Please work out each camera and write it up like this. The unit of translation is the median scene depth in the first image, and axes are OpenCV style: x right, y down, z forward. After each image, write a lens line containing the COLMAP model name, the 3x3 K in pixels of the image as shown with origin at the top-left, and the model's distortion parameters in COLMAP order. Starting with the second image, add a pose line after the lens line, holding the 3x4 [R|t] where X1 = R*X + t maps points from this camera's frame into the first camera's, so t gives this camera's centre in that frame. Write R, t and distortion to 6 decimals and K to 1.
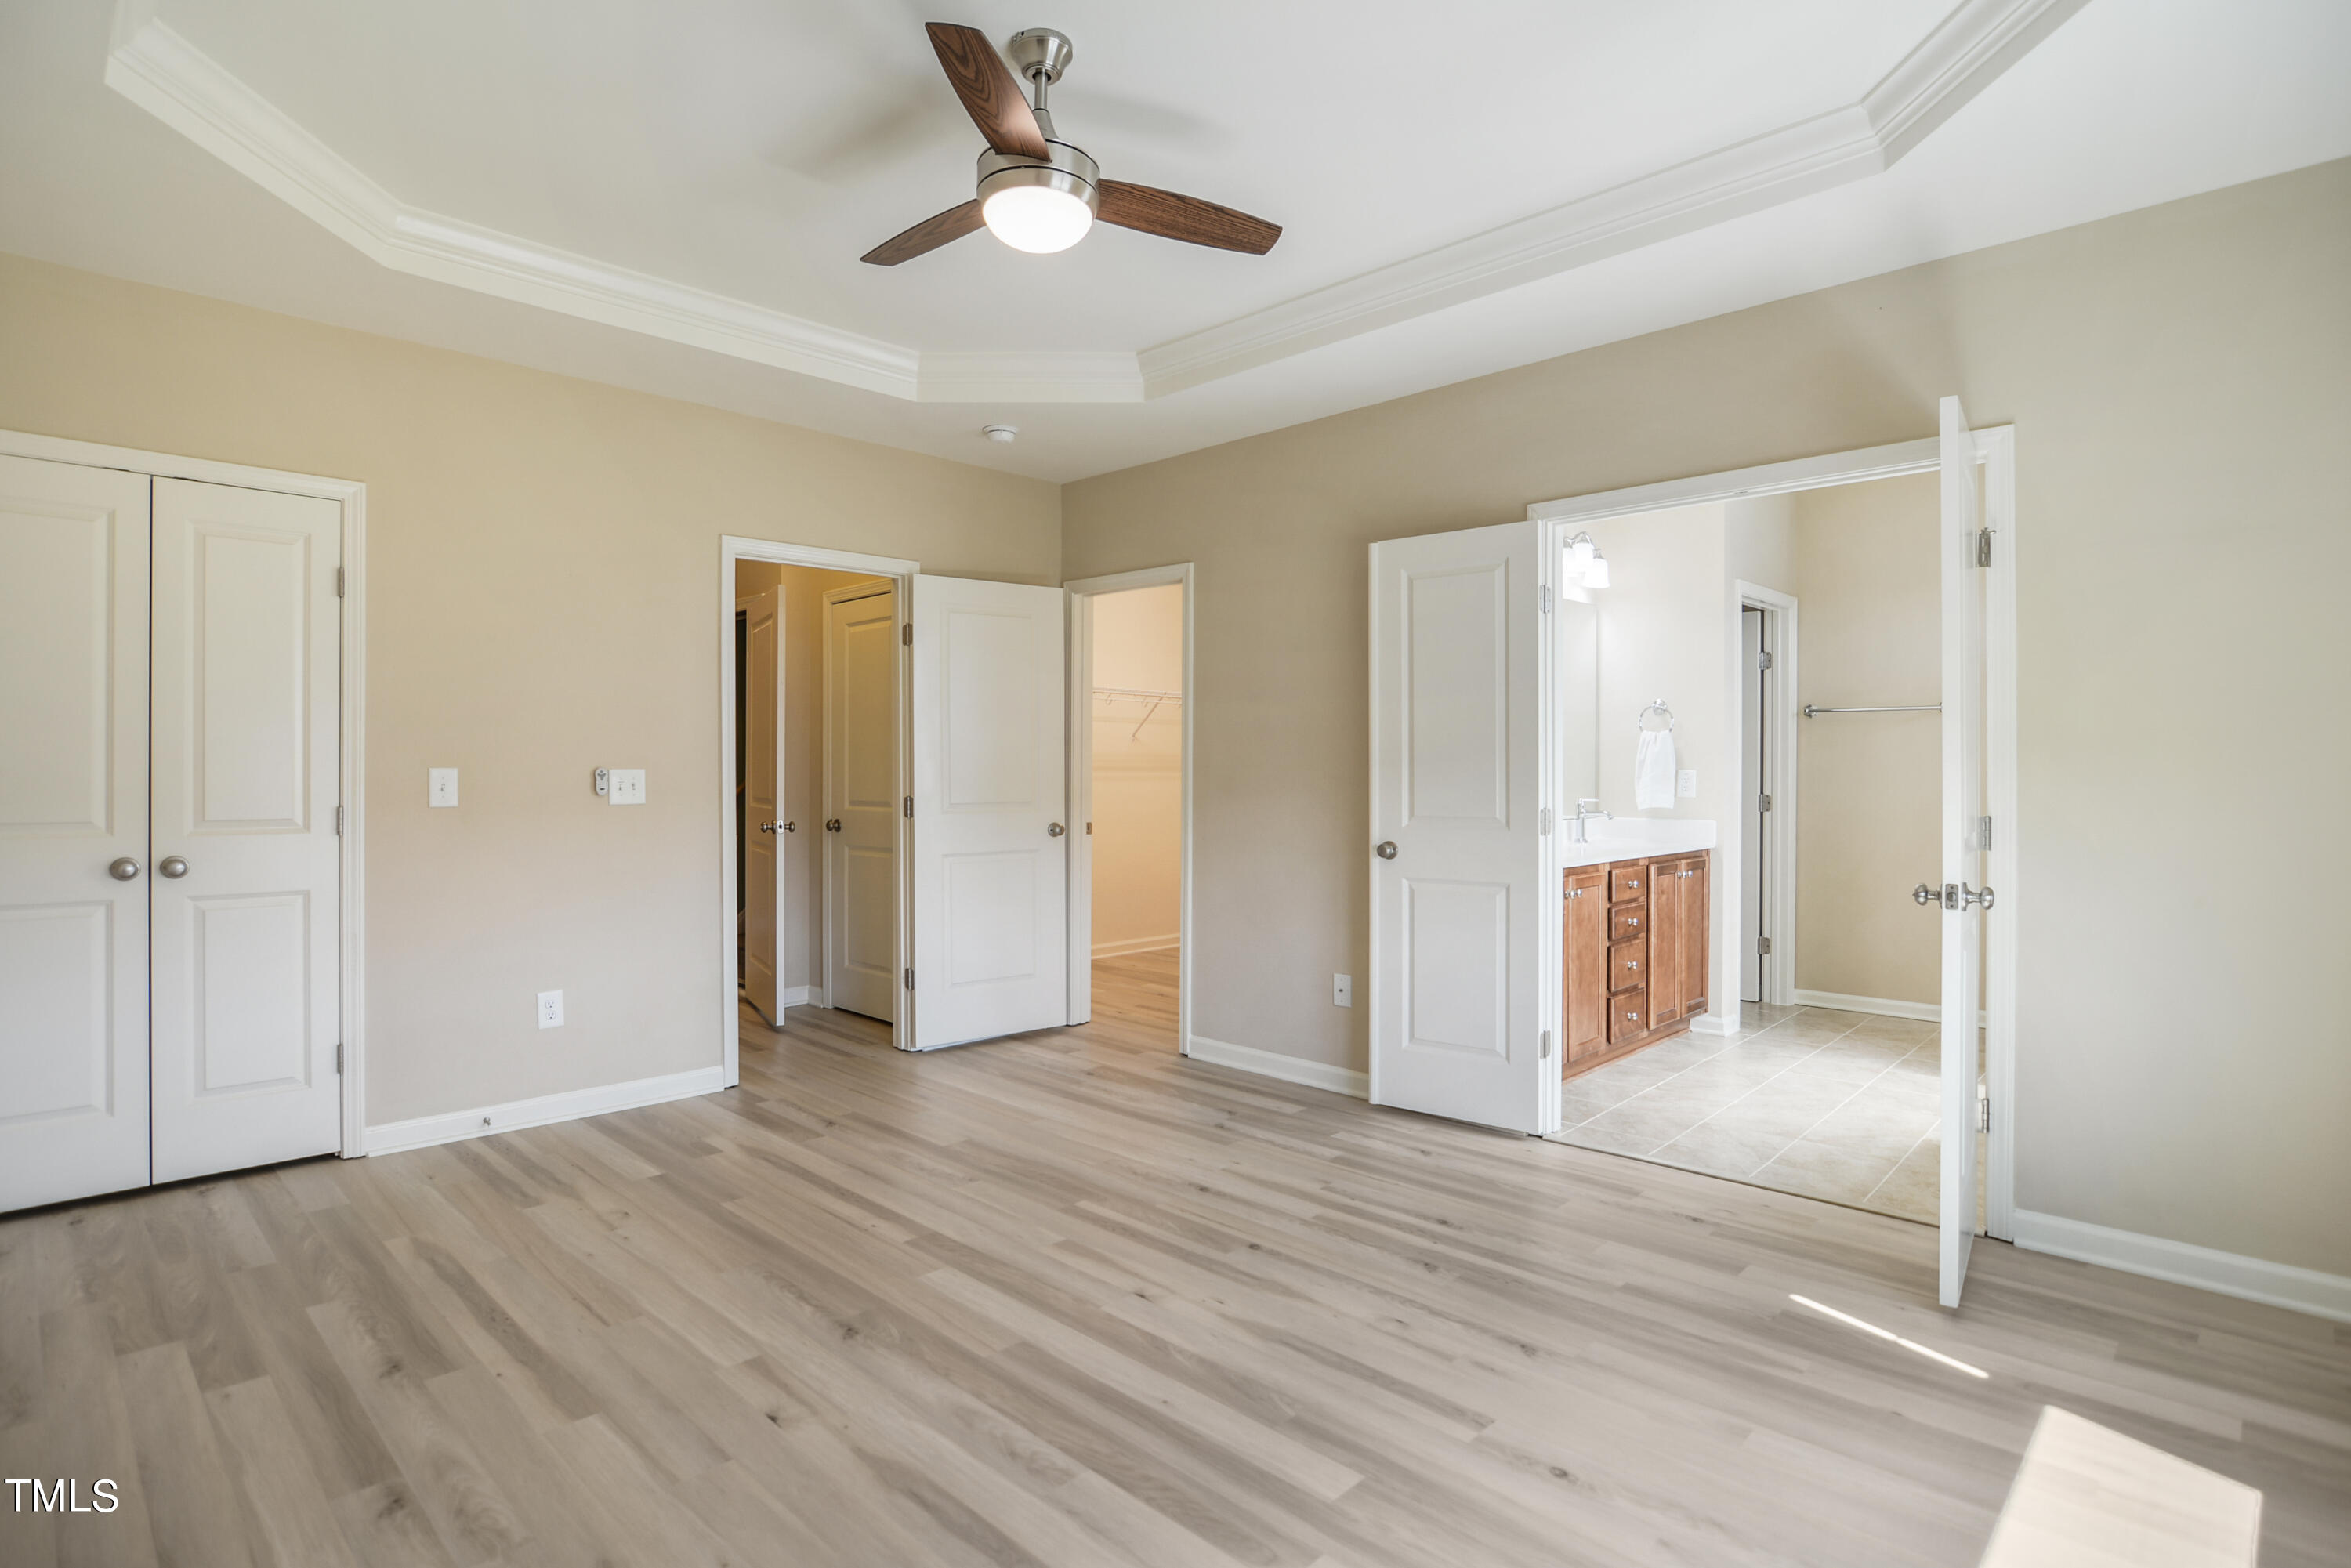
lens RADIAL K [[1155.7, 0, 1171.6], [0, 1155.7, 777.3], [0, 0, 1]] dist [-0.029823, 0.009248]
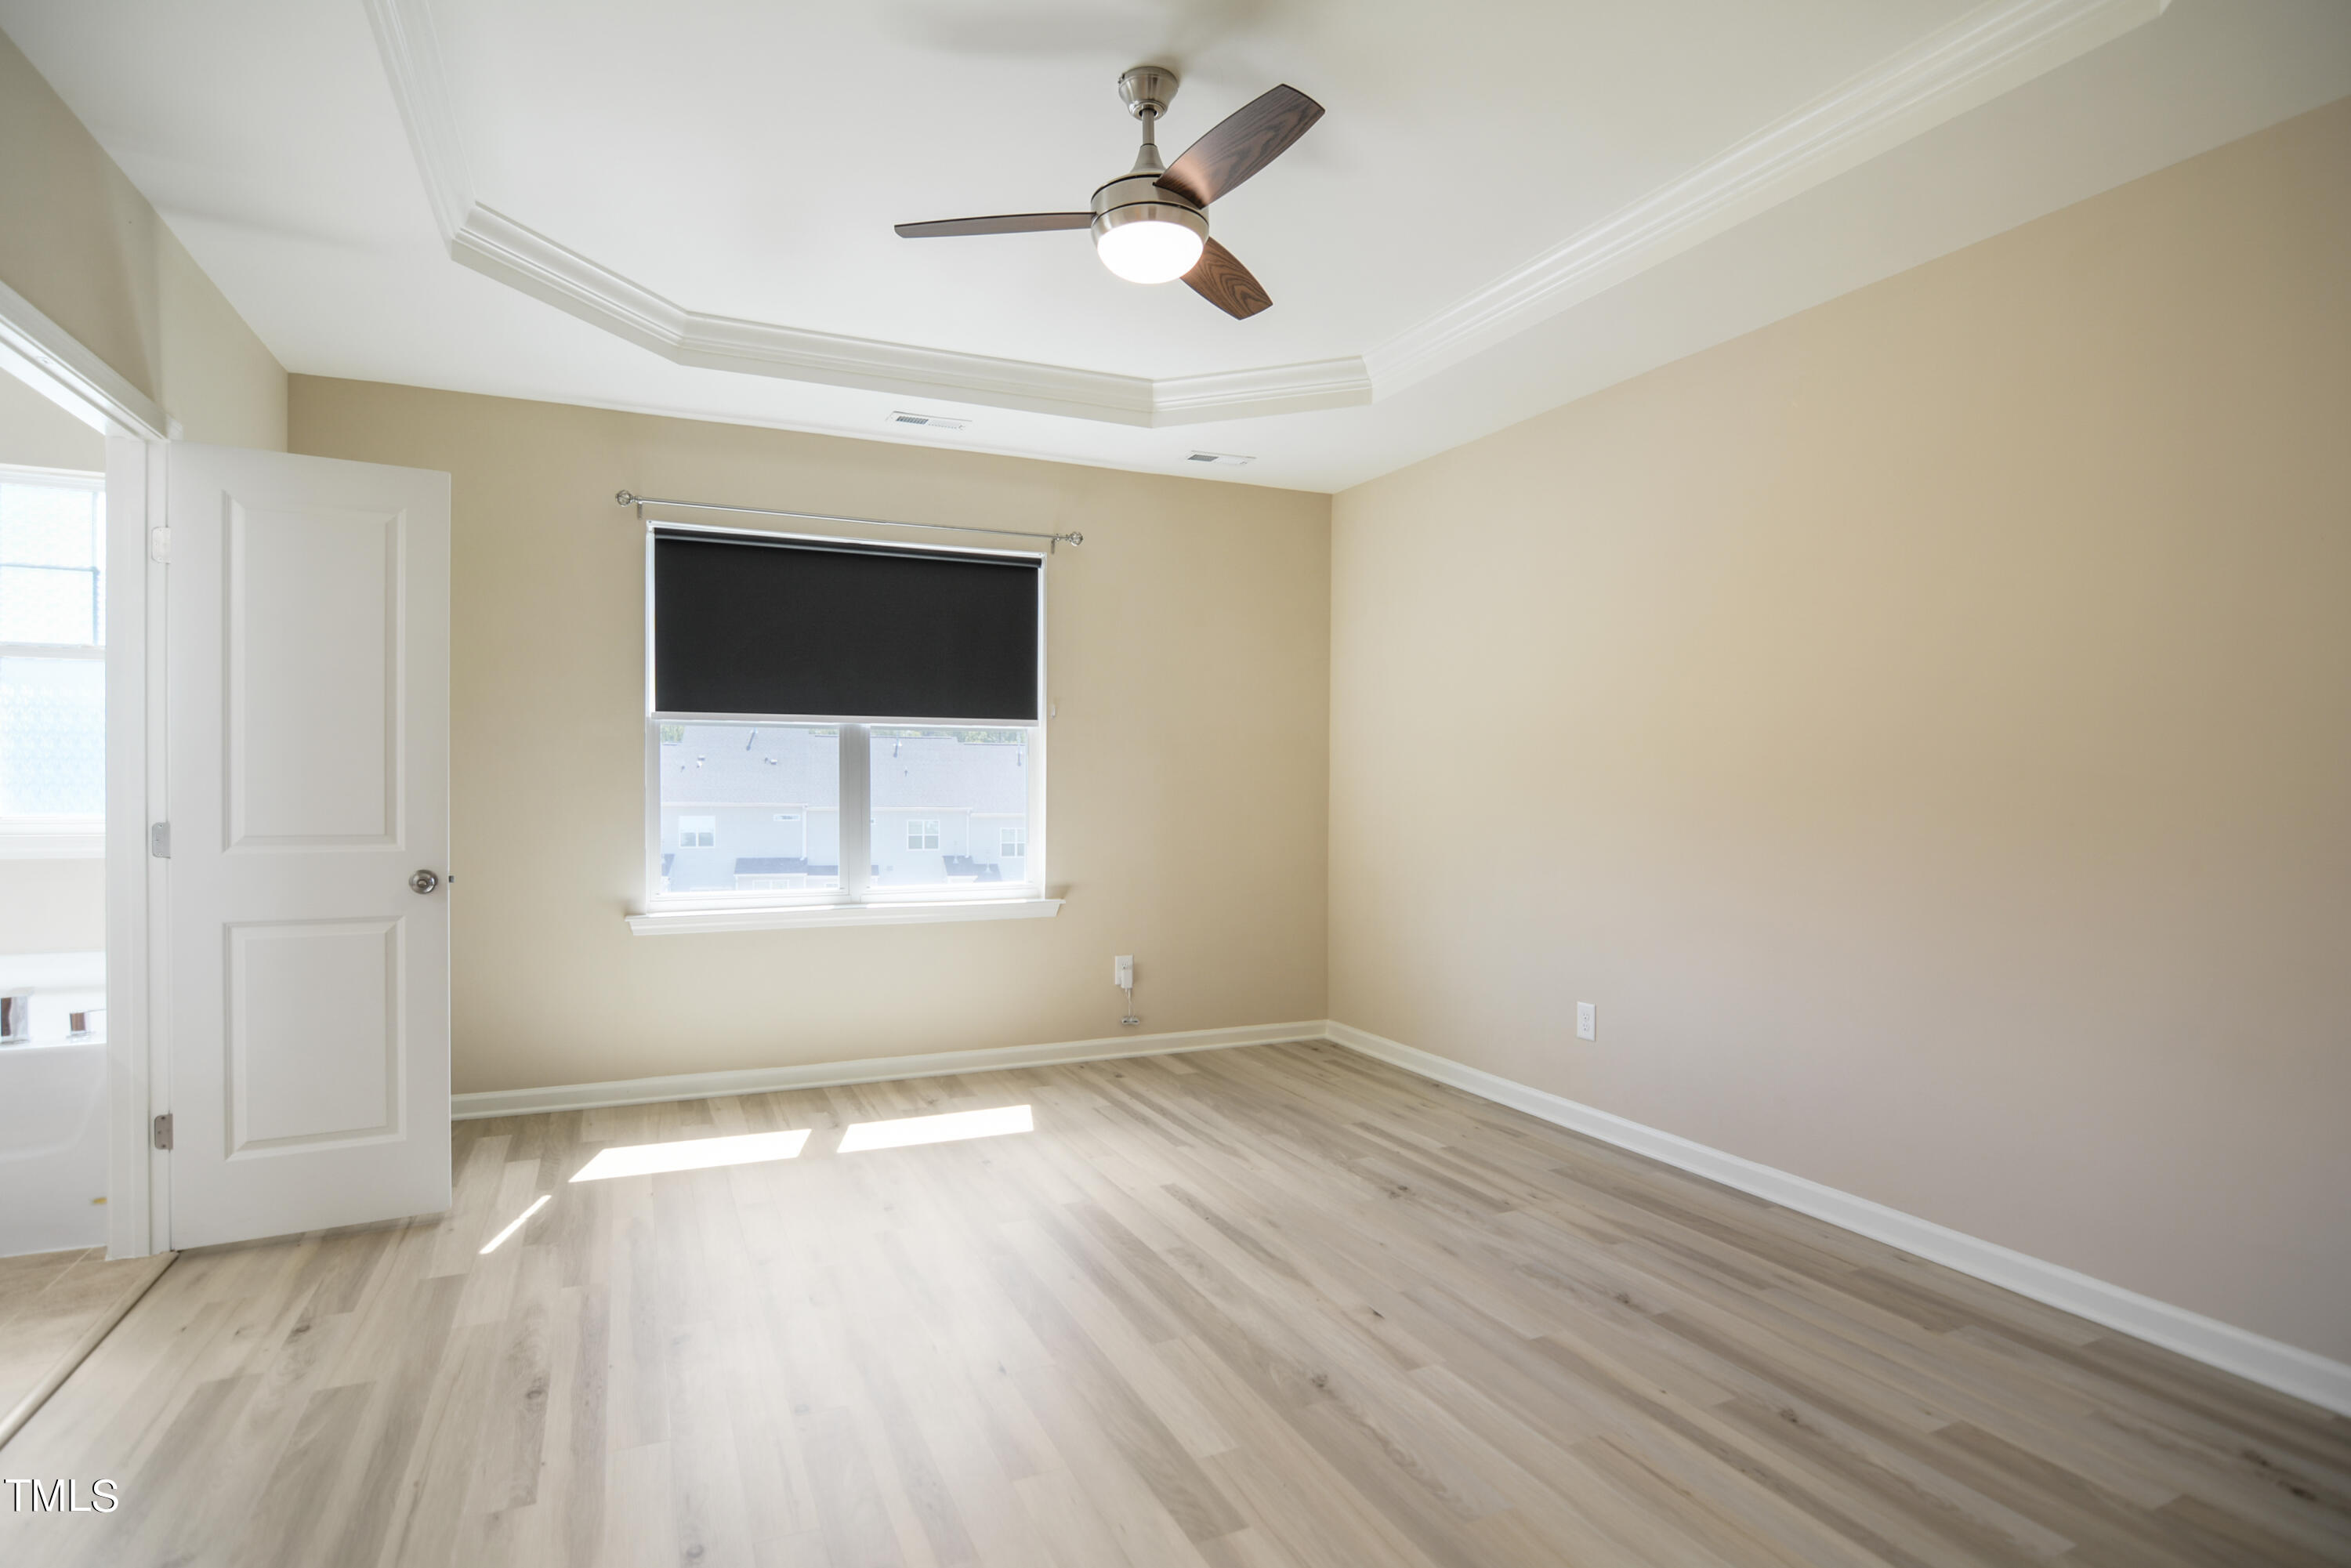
lens RADIAL K [[1155.7, 0, 1171.4], [0, 1155.7, 786.1], [0, 0, 1]] dist [-0.029823, 0.009248]
pose [[-0.934866, -0.008837, 0.354890, -0.544003], [-0.007010, 0.999955, 0.006434, -0.008454], [-0.354931, 0.003527, -0.934886, 2.107081]]
